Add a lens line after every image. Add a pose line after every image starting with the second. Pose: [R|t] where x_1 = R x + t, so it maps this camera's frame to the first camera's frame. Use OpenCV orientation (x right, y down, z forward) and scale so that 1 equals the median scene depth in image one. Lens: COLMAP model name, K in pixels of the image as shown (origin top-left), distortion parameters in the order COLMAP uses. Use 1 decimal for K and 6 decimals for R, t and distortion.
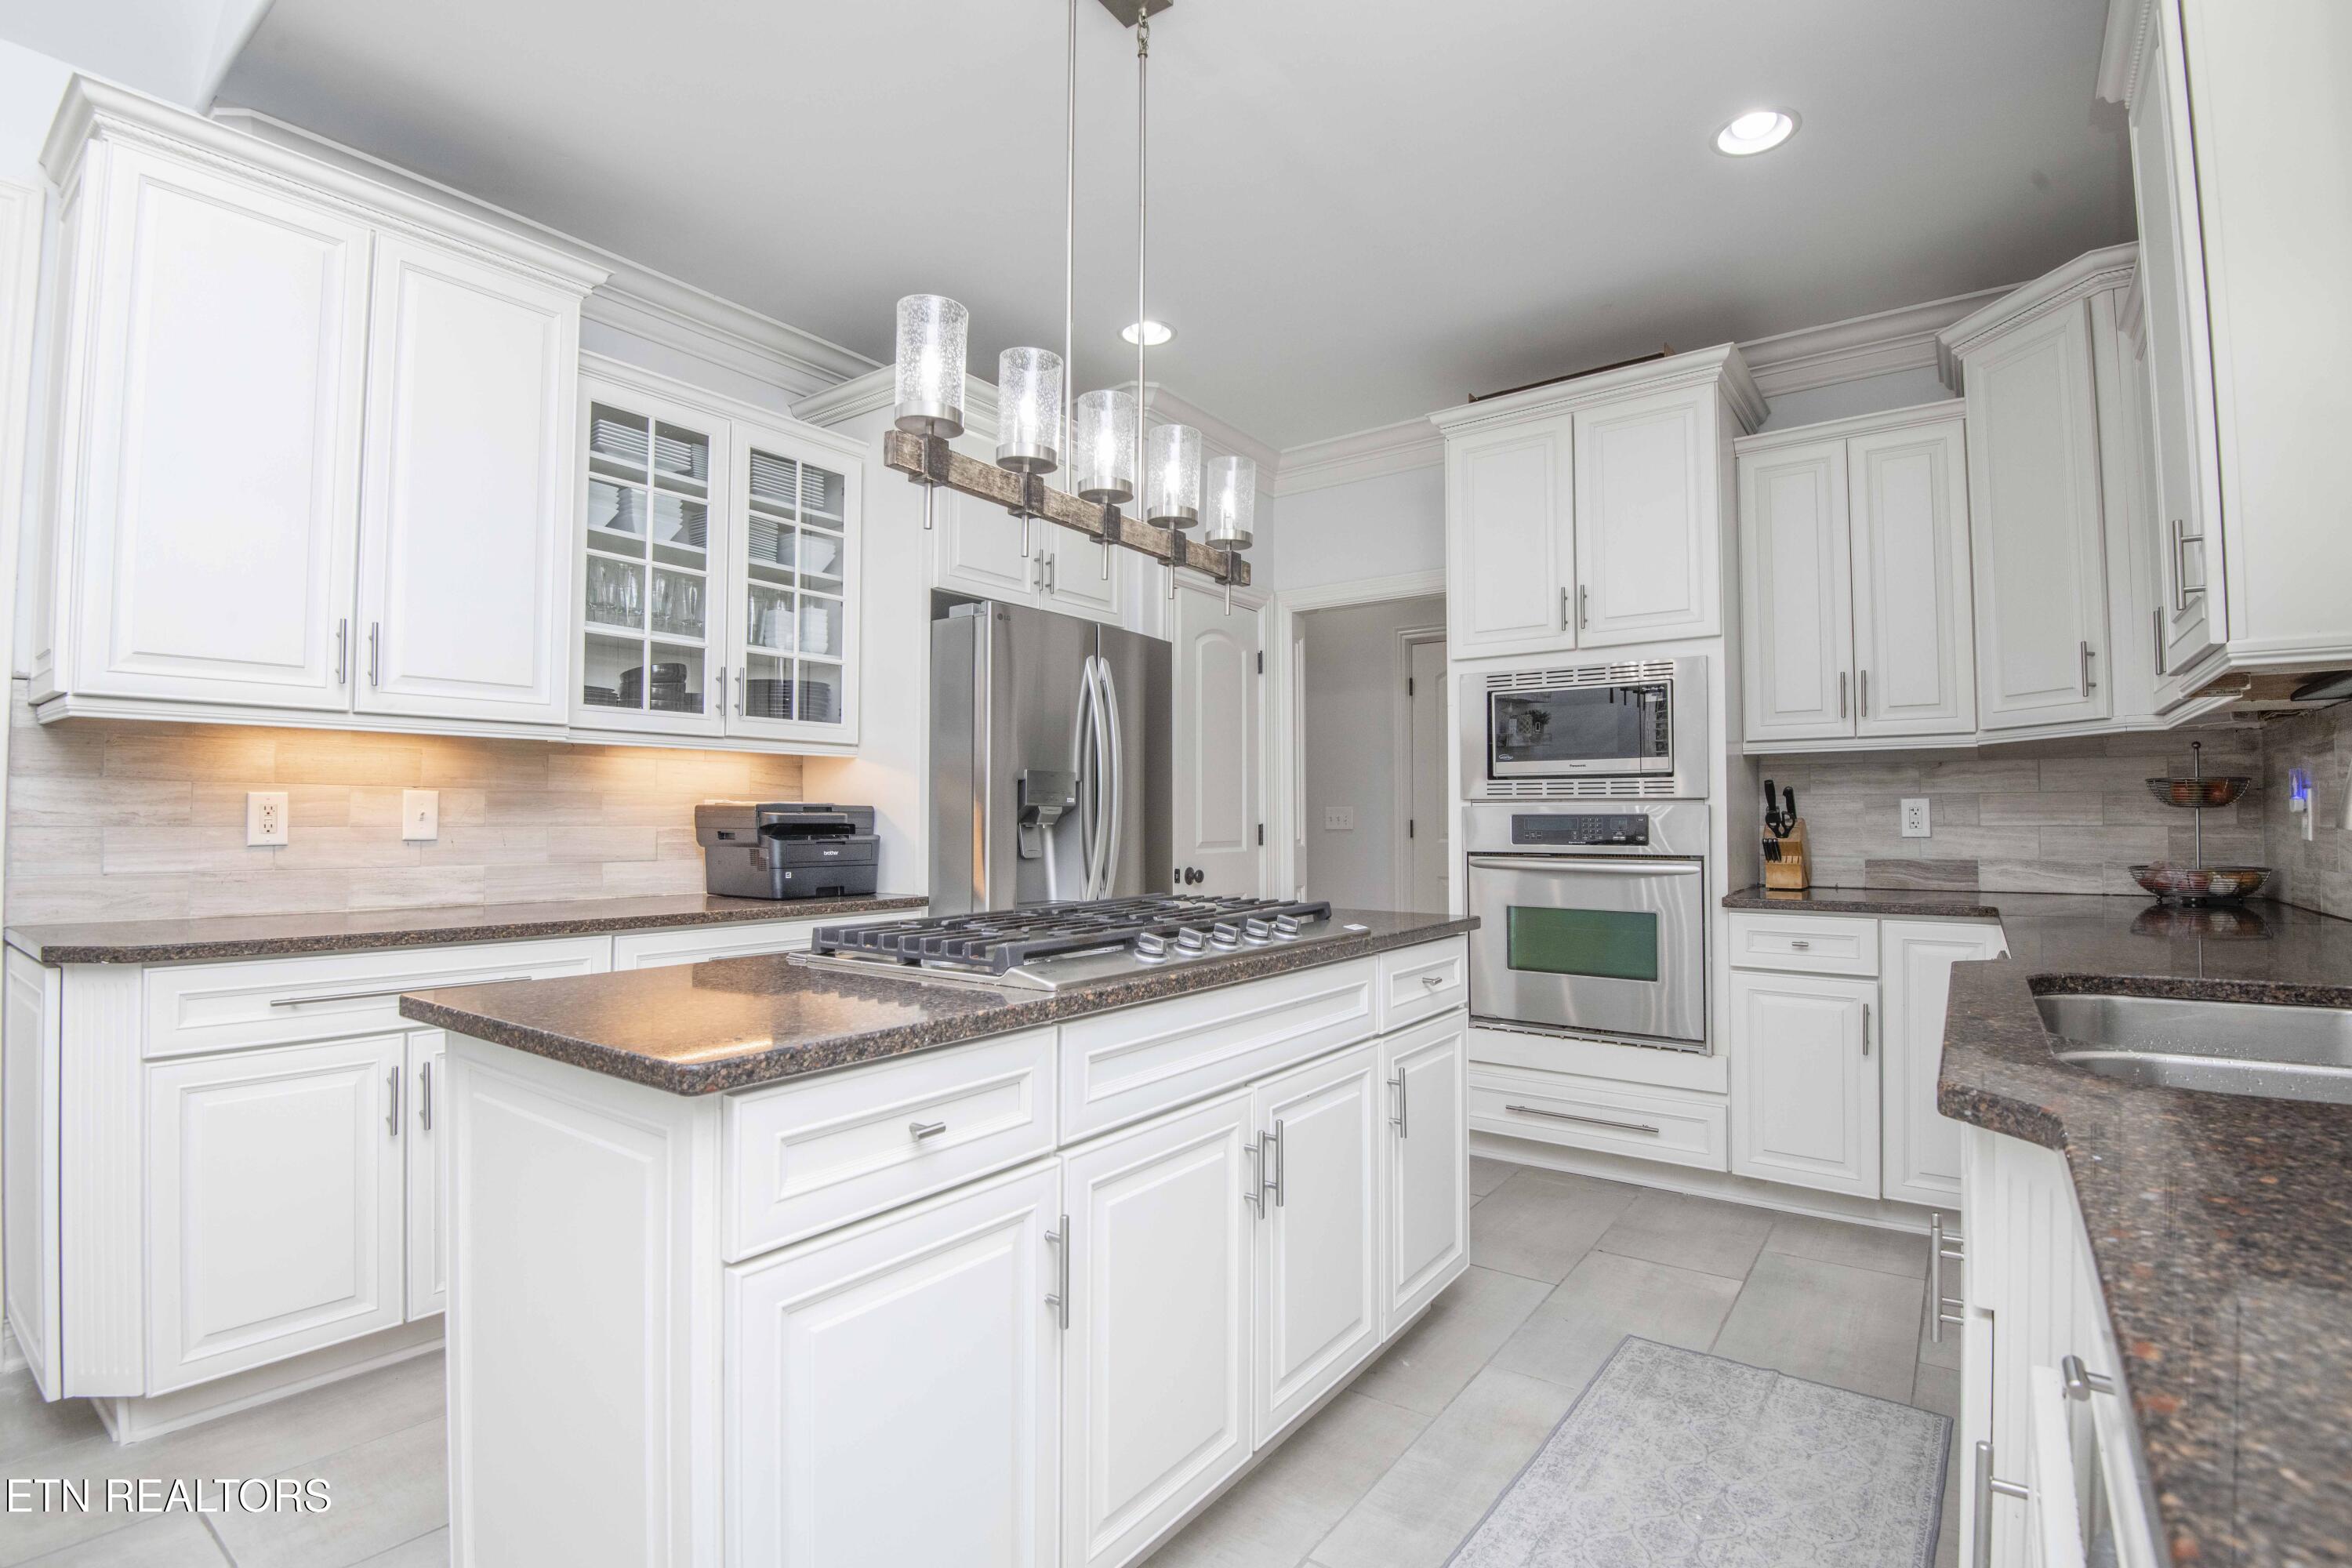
lens RADIAL K [[1098.9, 0, 1172.3], [0, 1098.9, 785.8], [0, 0, 1]] dist [-0.014402, -0.001999]
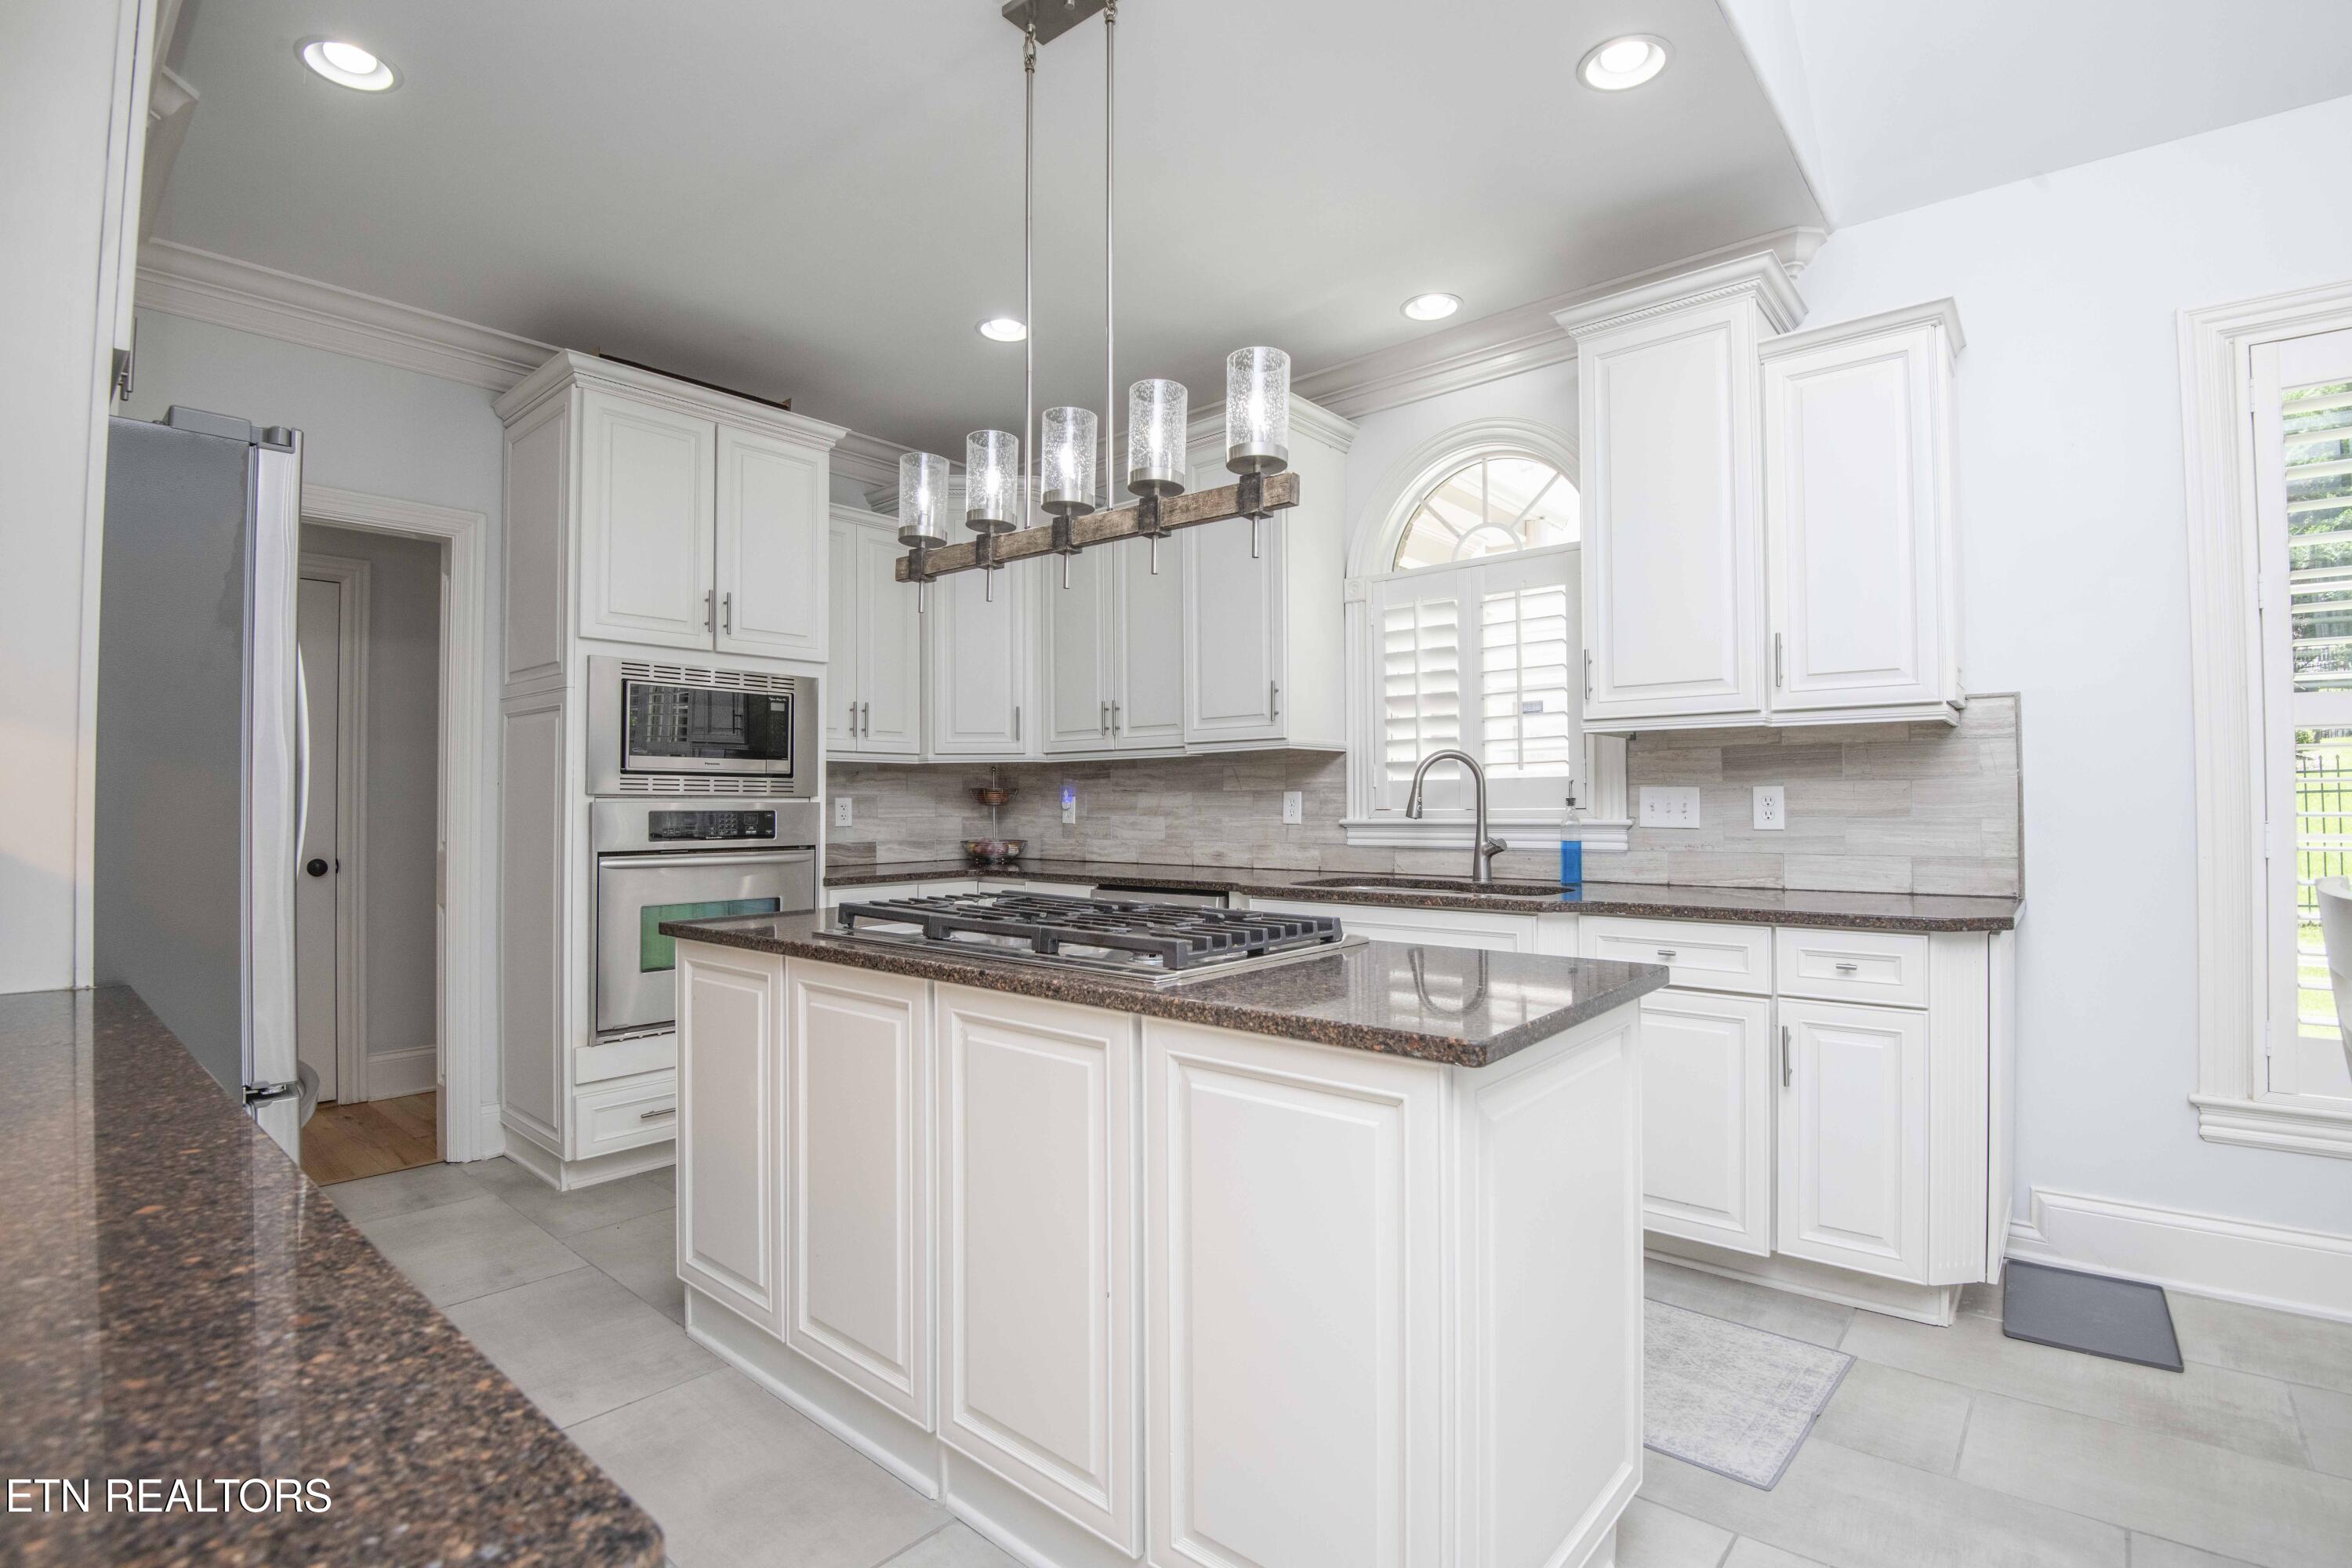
lens RADIAL K [[1098.9, 0, 1177.7], [0, 1098.9, 785.1], [0, 0, 1]] dist [-0.014402, -0.001999]
pose [[0.068092, 0.018930, 0.997499, -0.655683], [-0.025126, 0.999535, -0.017253, 0.008967], [-0.997363, -0.023889, 0.068536, 0.504165]]
